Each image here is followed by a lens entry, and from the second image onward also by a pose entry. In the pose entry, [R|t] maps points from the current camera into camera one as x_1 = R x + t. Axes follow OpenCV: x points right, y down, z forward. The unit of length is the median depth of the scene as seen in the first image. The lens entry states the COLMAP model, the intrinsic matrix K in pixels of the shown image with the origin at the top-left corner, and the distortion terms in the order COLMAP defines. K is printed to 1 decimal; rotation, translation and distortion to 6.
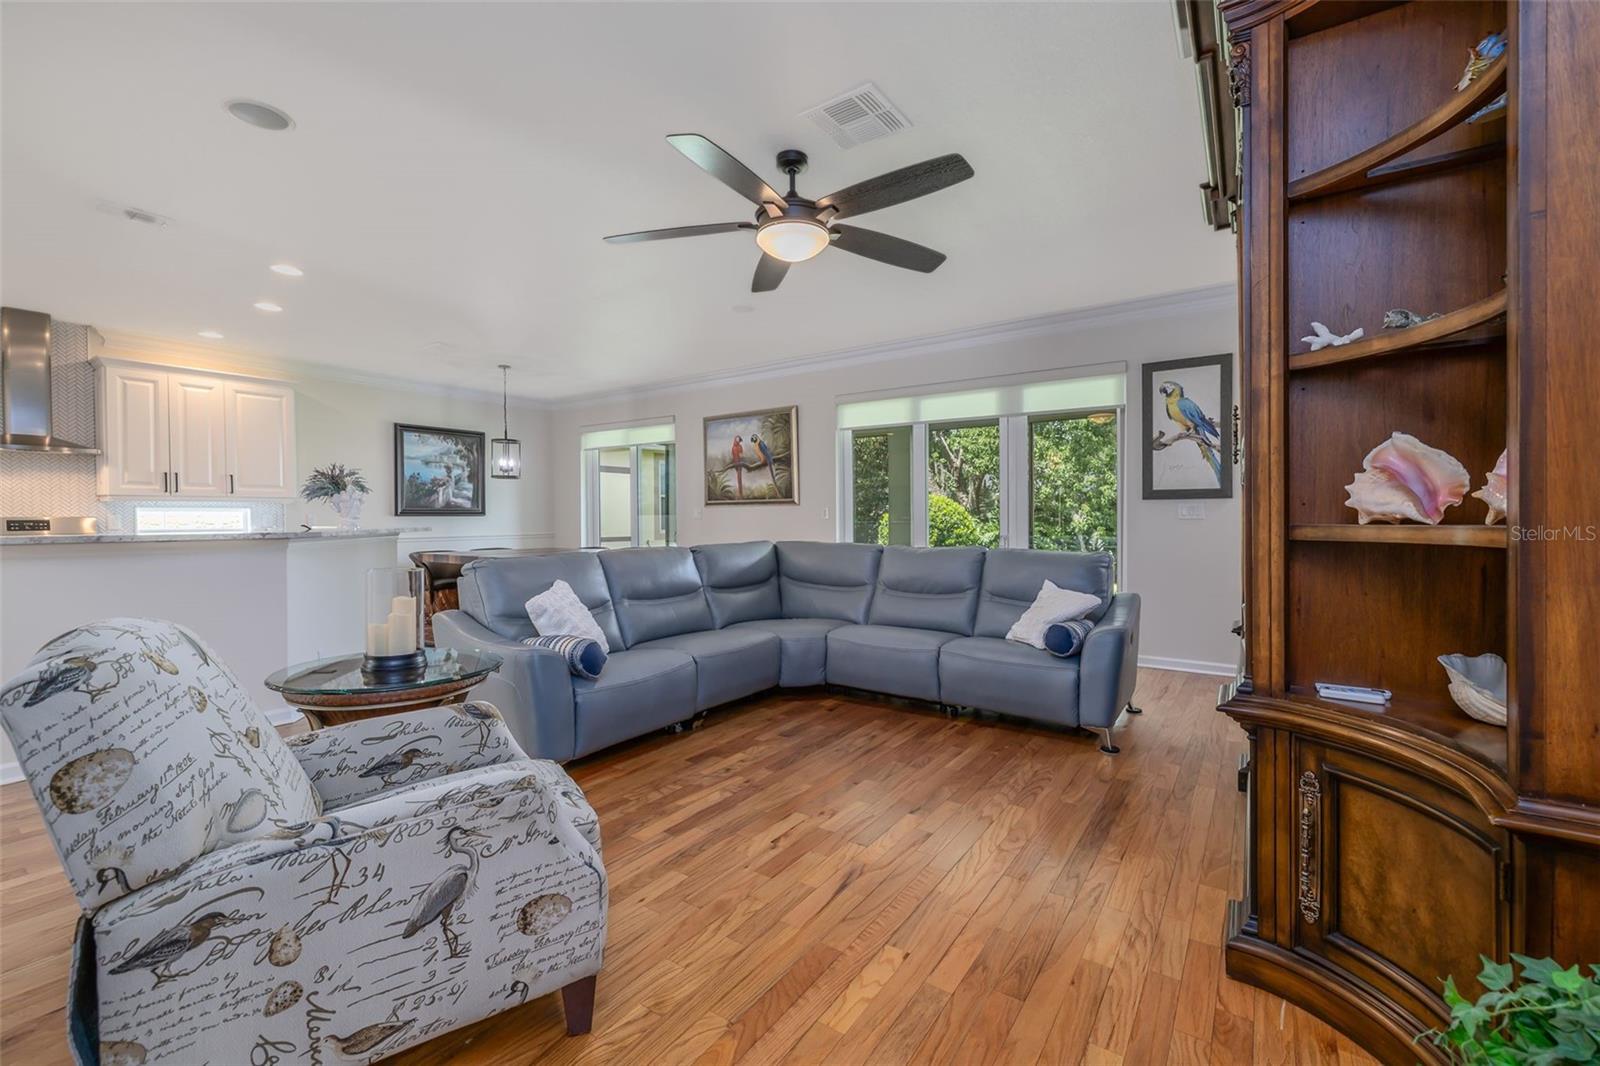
lens RADIAL K [[668.7, 0, 783.7], [0, 668.7, 527.2], [0, 0, 1]] dist [-0.001004, -0.000209]
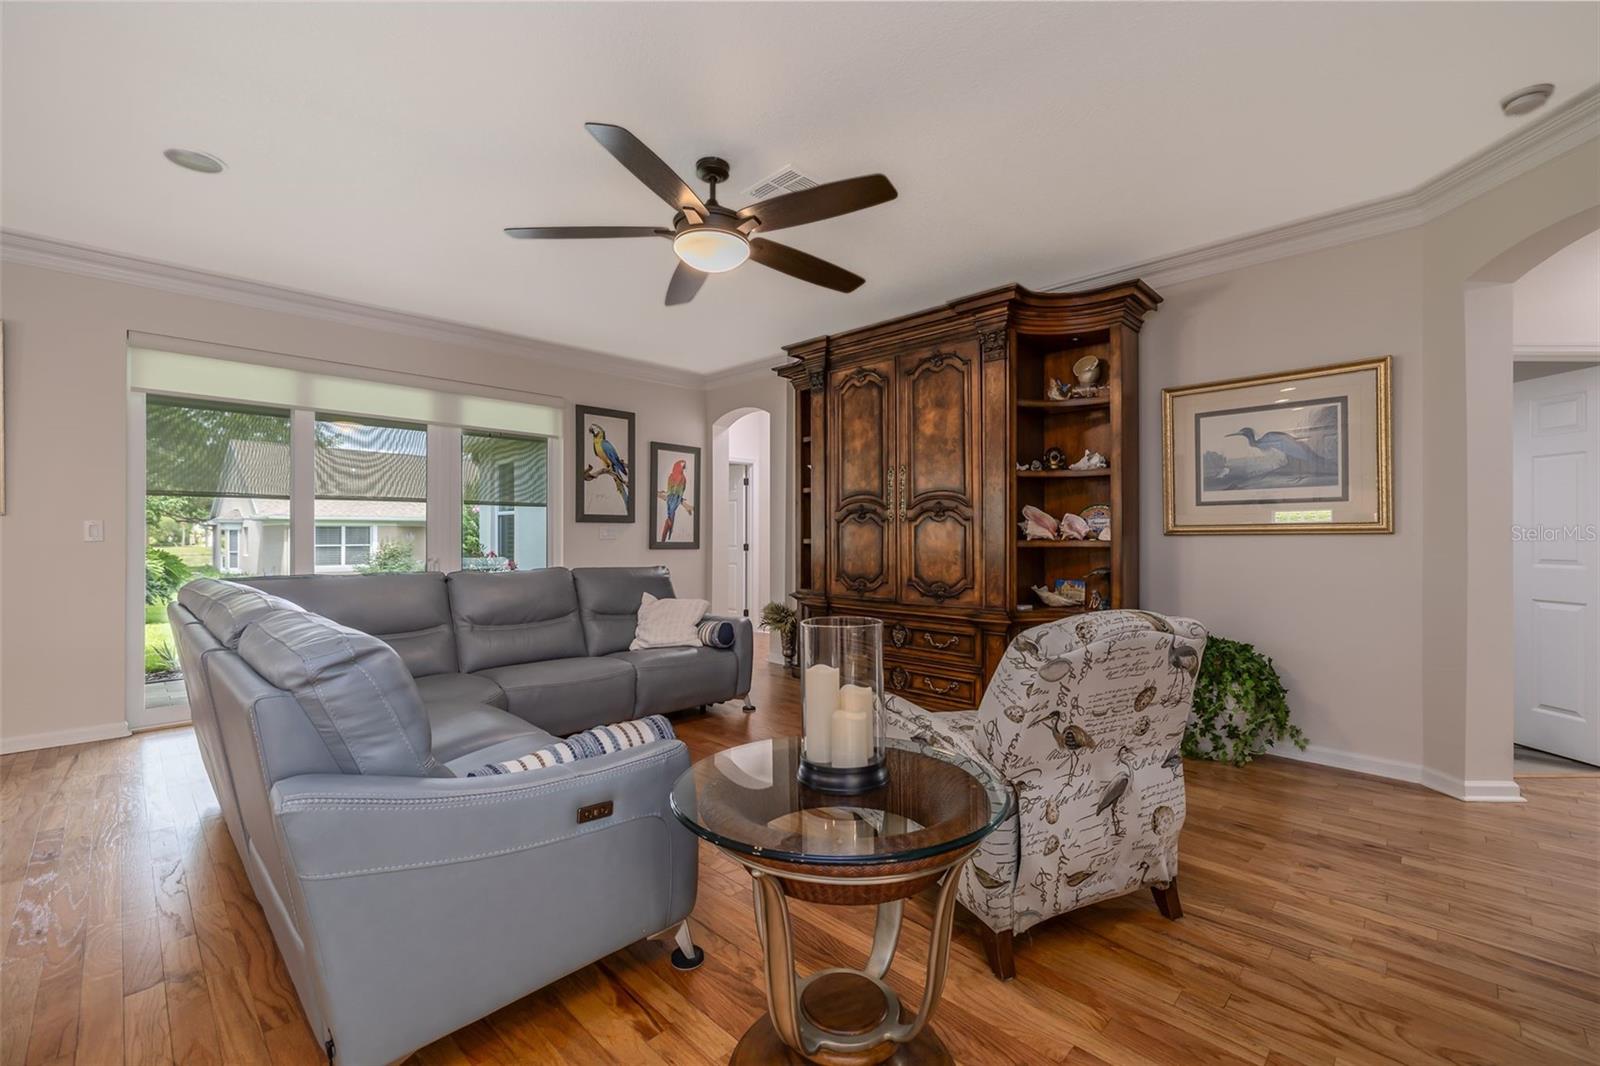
lens RADIAL K [[677.3, 0, 818.6], [0, 677.3, 533.5], [0, 0, 1]] dist [-0.000501, -0.000046]
pose [[0.127519, 0.005738, 0.991820, -0.391638], [0.015726, 0.999846, -0.007807, -0.004481], [-0.991711, 0.016593, 0.127409, 0.308513]]
